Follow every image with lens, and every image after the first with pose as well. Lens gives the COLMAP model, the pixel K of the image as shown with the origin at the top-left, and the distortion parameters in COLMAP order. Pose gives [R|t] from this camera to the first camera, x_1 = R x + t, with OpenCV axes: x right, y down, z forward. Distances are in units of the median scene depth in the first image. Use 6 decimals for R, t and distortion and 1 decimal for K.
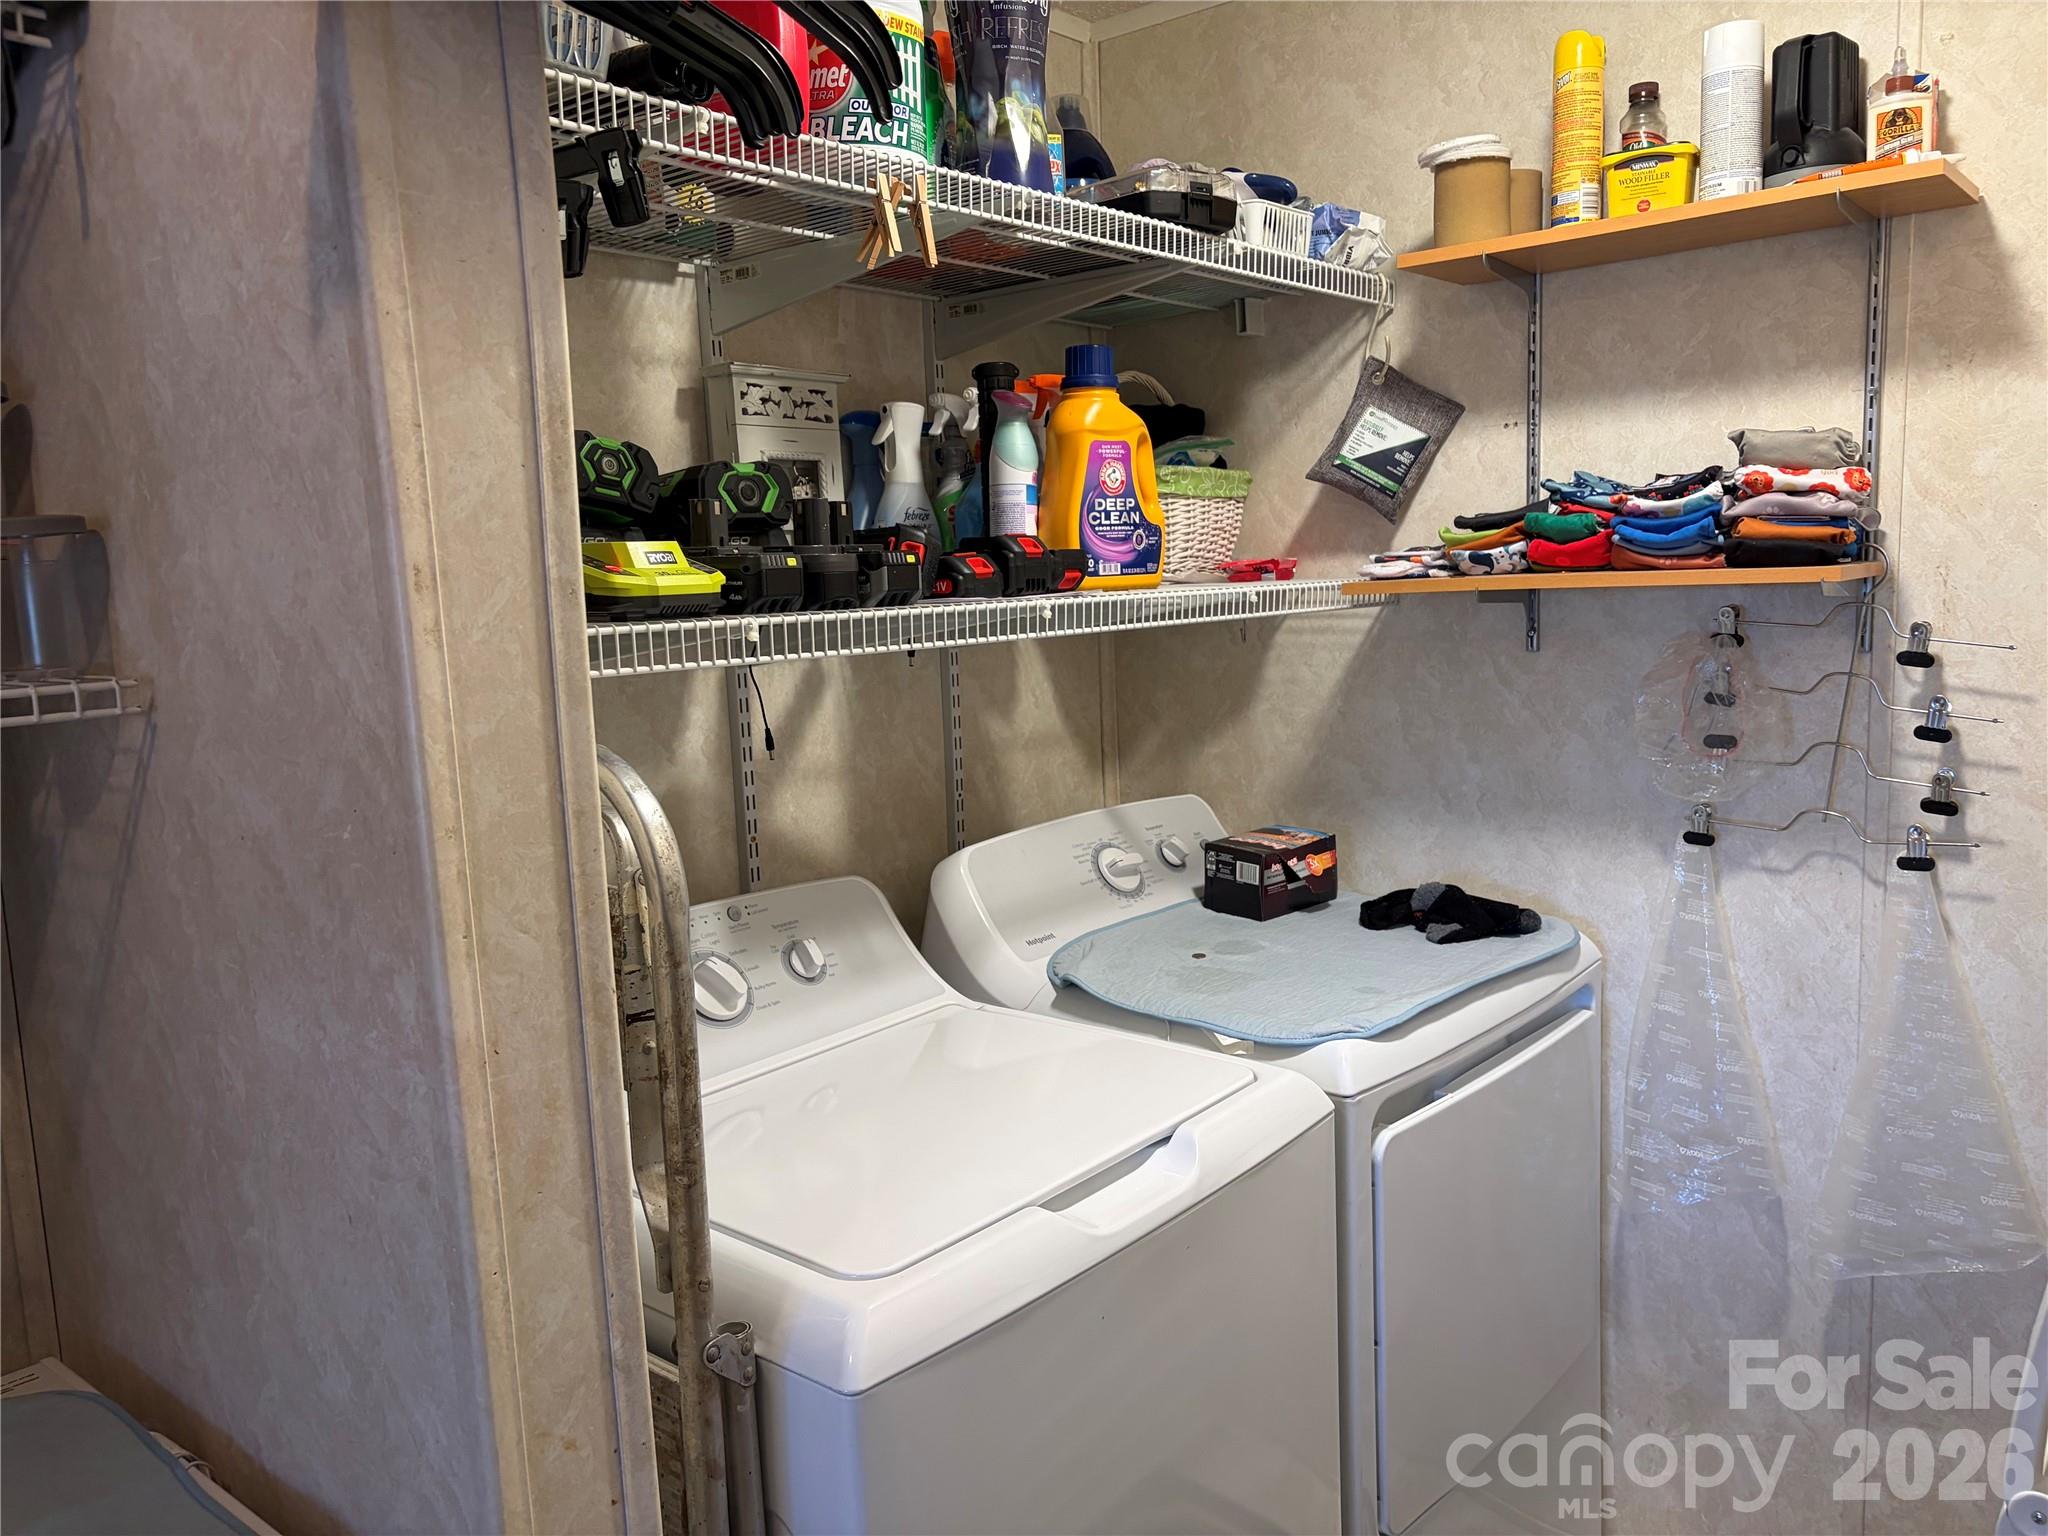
lens RADIAL K [[1538.5, 0, 1020.3], [0, 1538.5, 778.9], [0, 0, 1]] dist [0.034236, -0.052800]
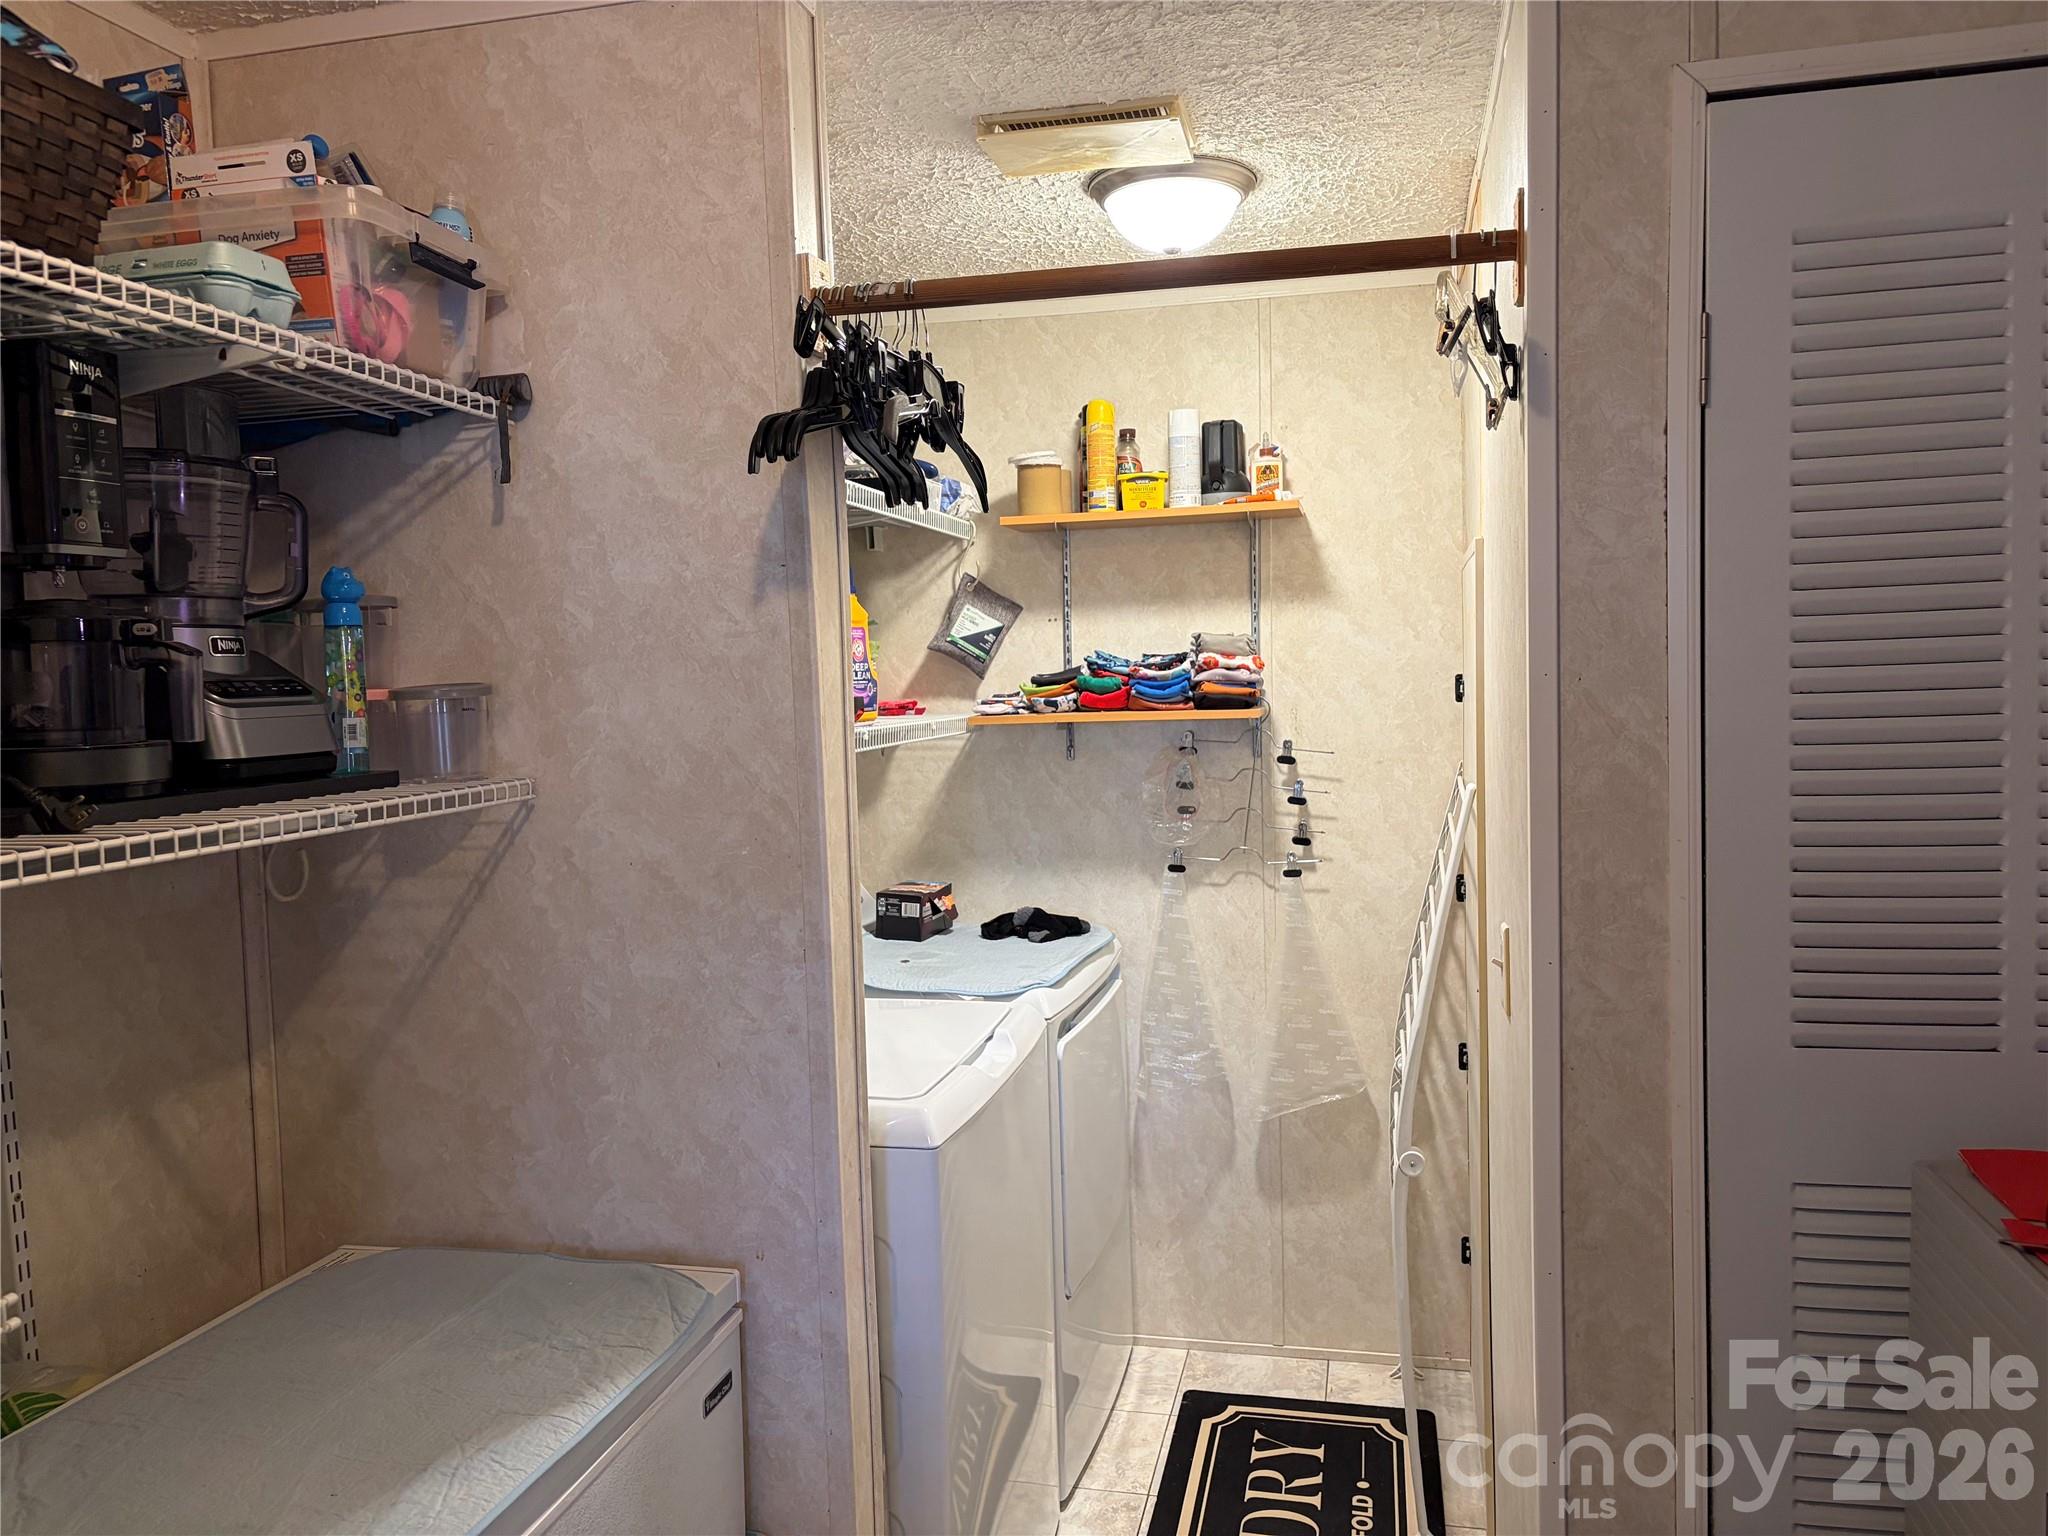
lens RADIAL K [[1538.5, 0, 1003.3], [0, 1538.5, 774.4], [0, 0, 1]] dist [0.034236, -0.052800]
pose [[0.894191, -0.017354, 0.447350, -0.484547], [0.054472, 0.996042, -0.070242, 0.044563], [-0.444360, 0.087177, 0.891596, -0.424423]]
